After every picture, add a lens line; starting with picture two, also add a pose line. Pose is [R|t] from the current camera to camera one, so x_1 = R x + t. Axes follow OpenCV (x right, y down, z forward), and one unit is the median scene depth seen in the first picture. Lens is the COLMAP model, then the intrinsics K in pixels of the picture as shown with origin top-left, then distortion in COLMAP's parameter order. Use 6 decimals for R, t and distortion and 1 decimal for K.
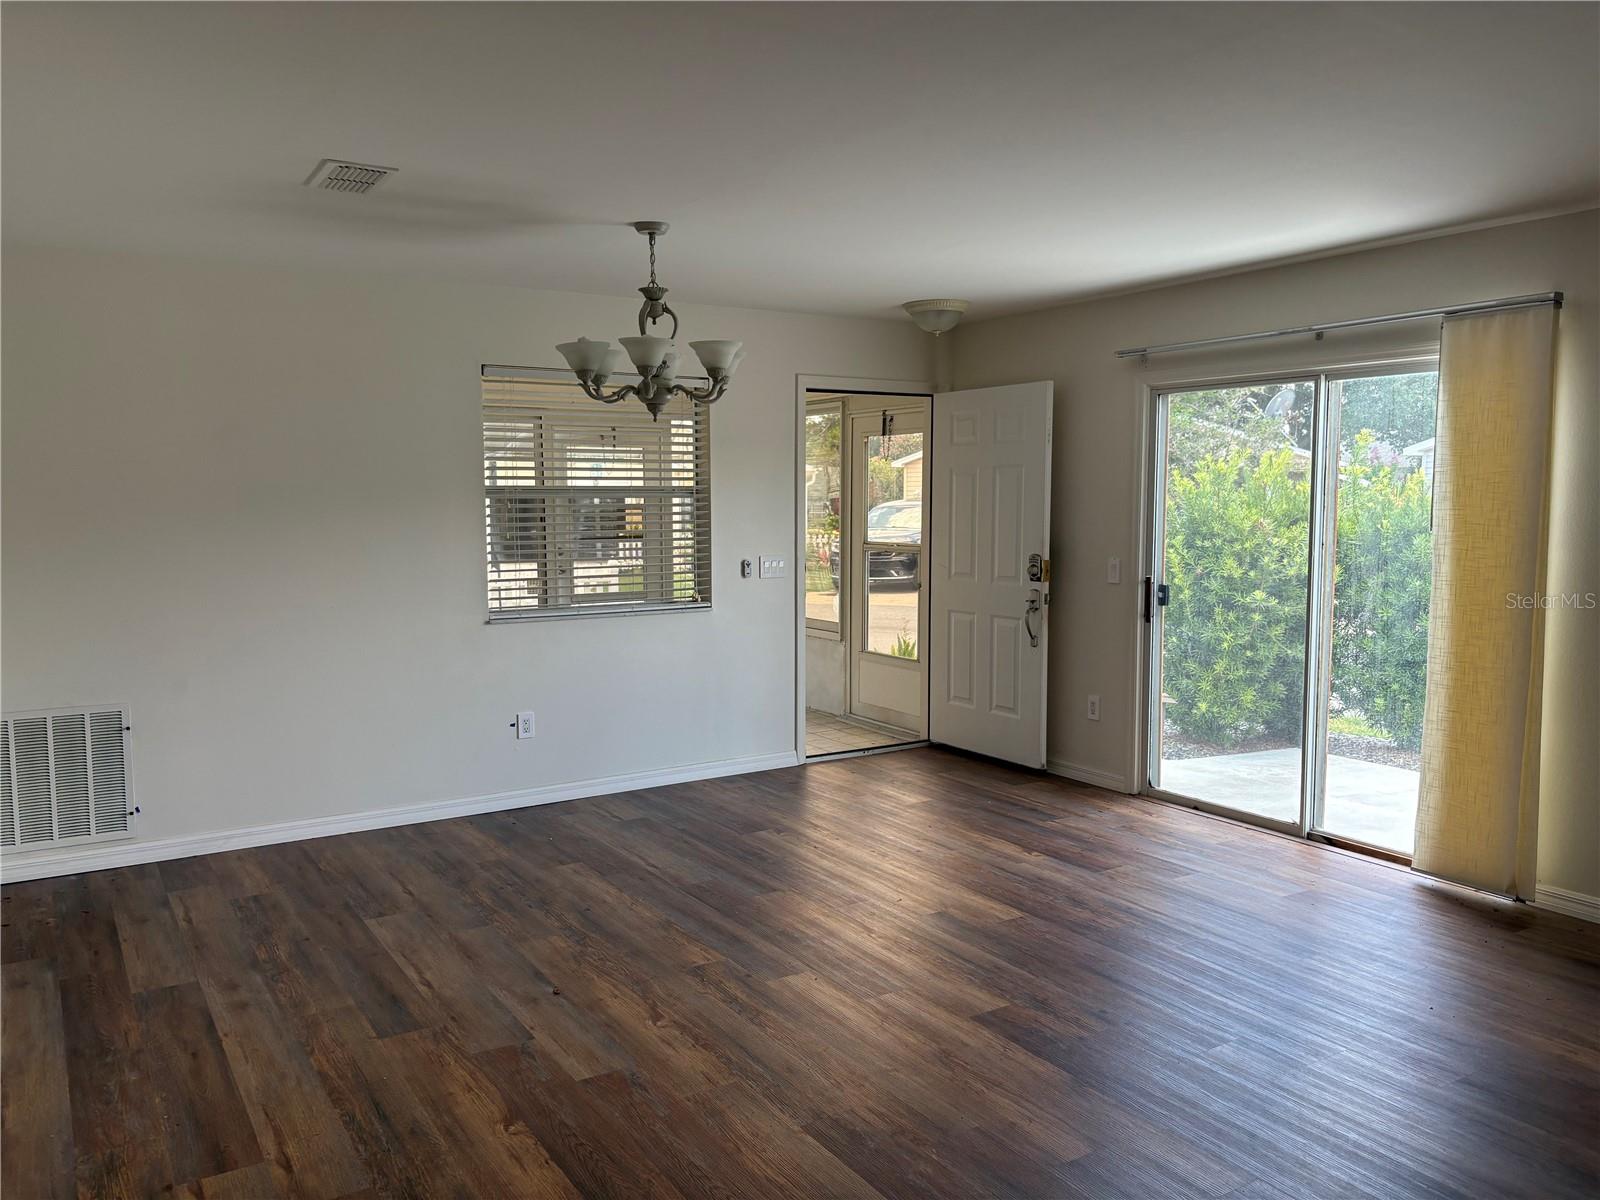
lens RADIAL K [[1217.8, 0, 800.0], [0, 1217.8, 600.0], [0, 0, 1]] dist [0.039934, -0.048582]
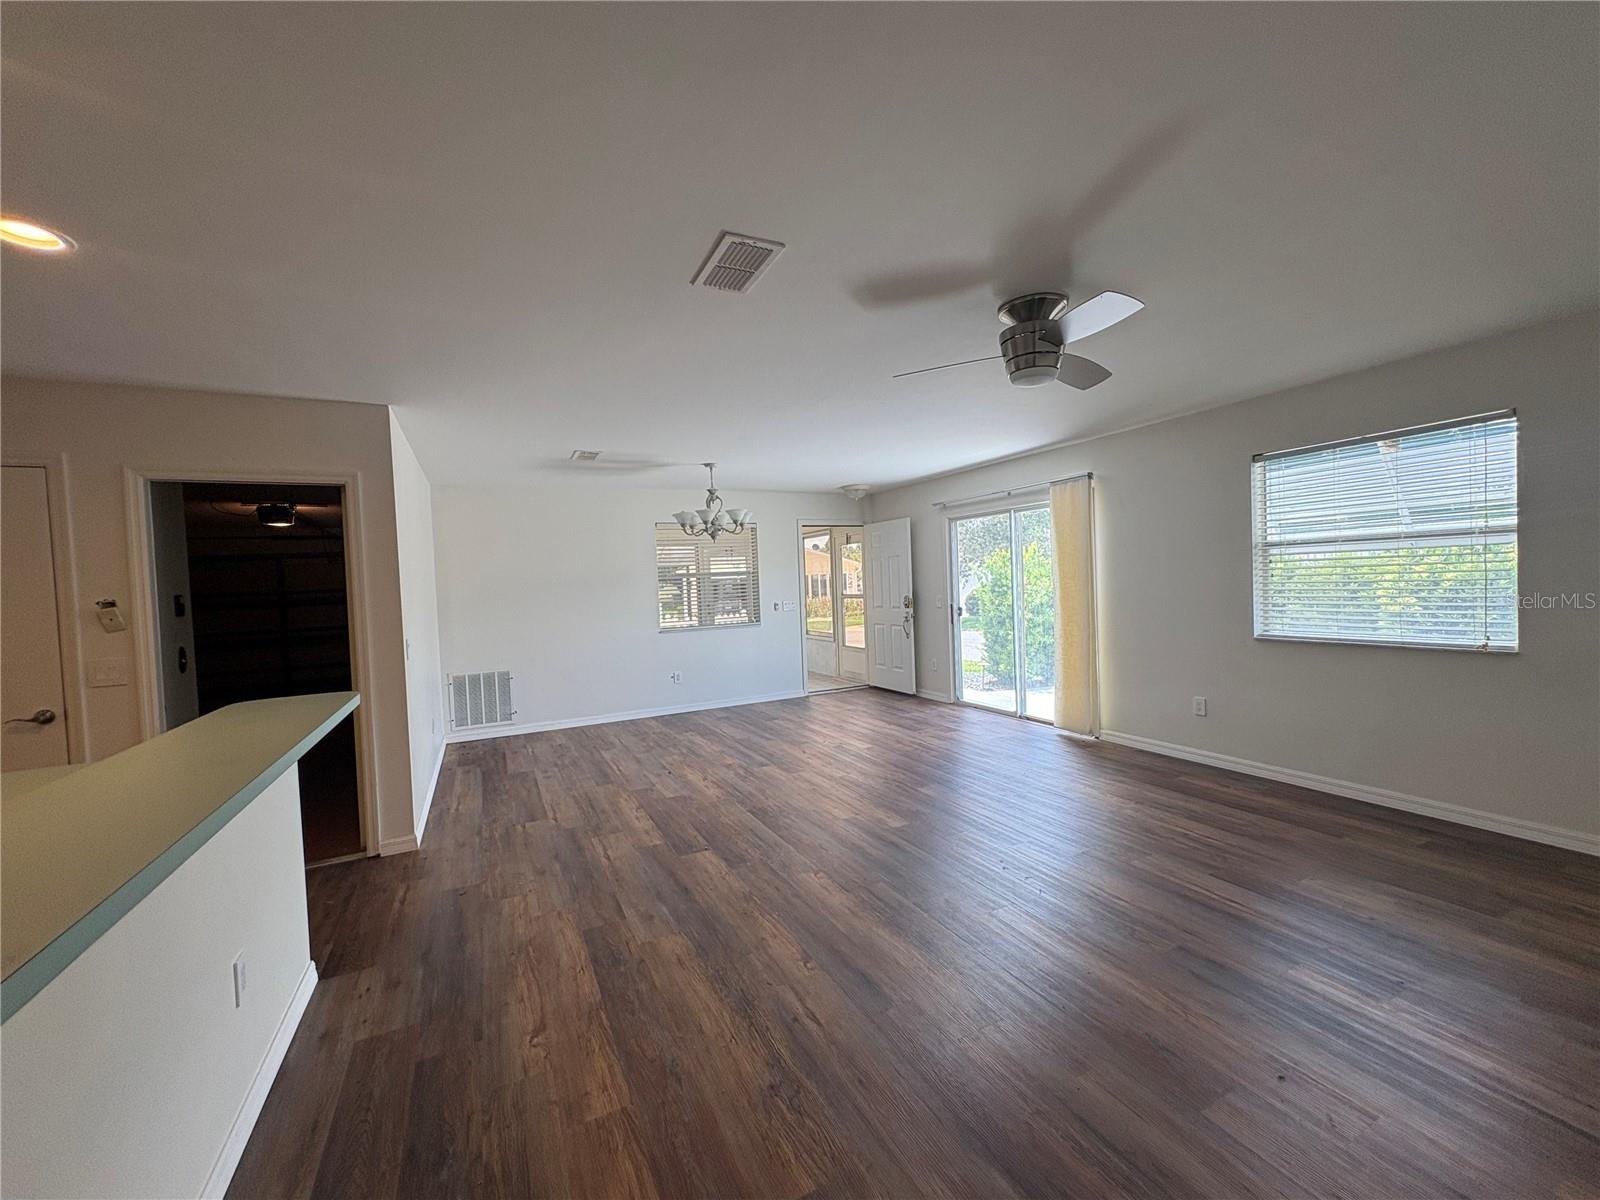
lens RADIAL K [[642.0, 0, 804.0], [0, 642.0, 597.4], [0, 0, 1]] dist [-0.000325, 0.000067]
pose [[0.994422, -0.035238, -0.099415, 0.166874], [0.029287, 0.997726, -0.060702, 0.040225], [0.101328, 0.057451, 0.993193, -0.223887]]
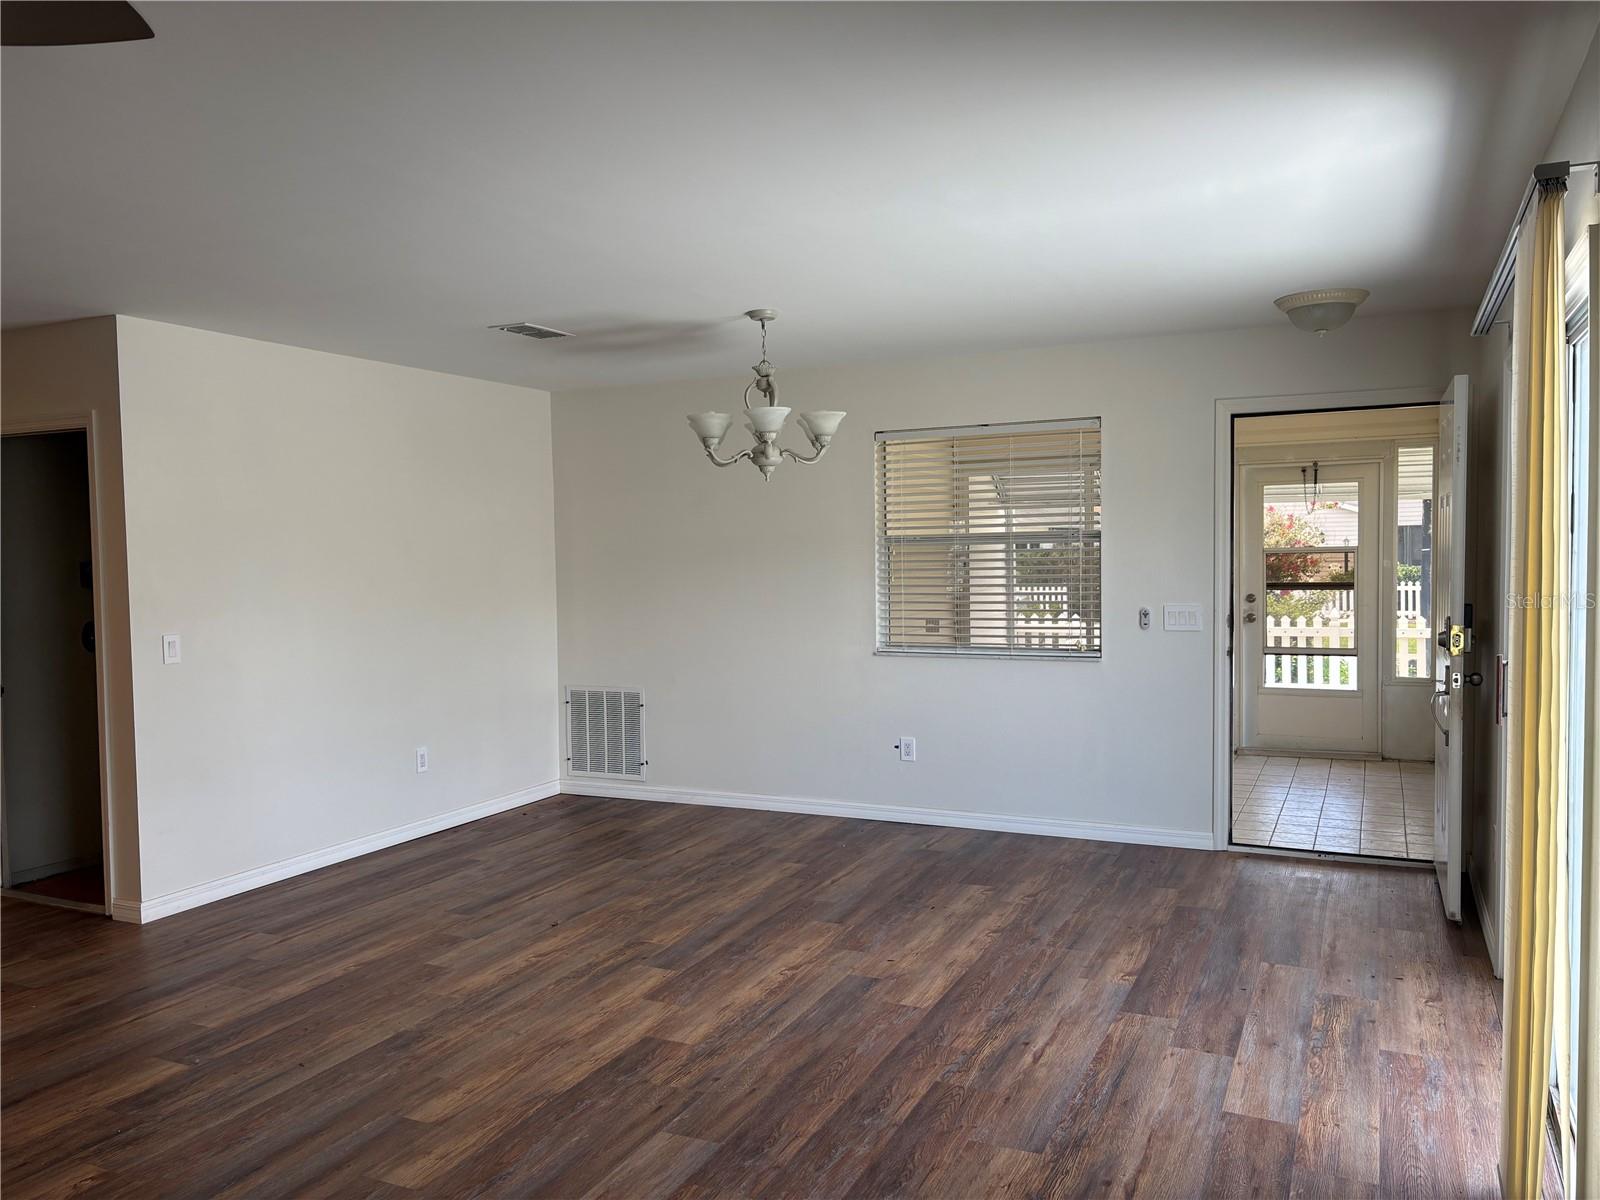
lens RADIAL K [[1221.3, 0, 800.7], [0, 1221.3, 605.6], [0, 0, 1]] dist [0.009281, 0.001658]
pose [[0.534942, 0.035477, -0.844143, 0.805279], [-0.058587, 0.998271, 0.004828, -0.033723], [0.842855, 0.046874, 0.536096, 0.387010]]
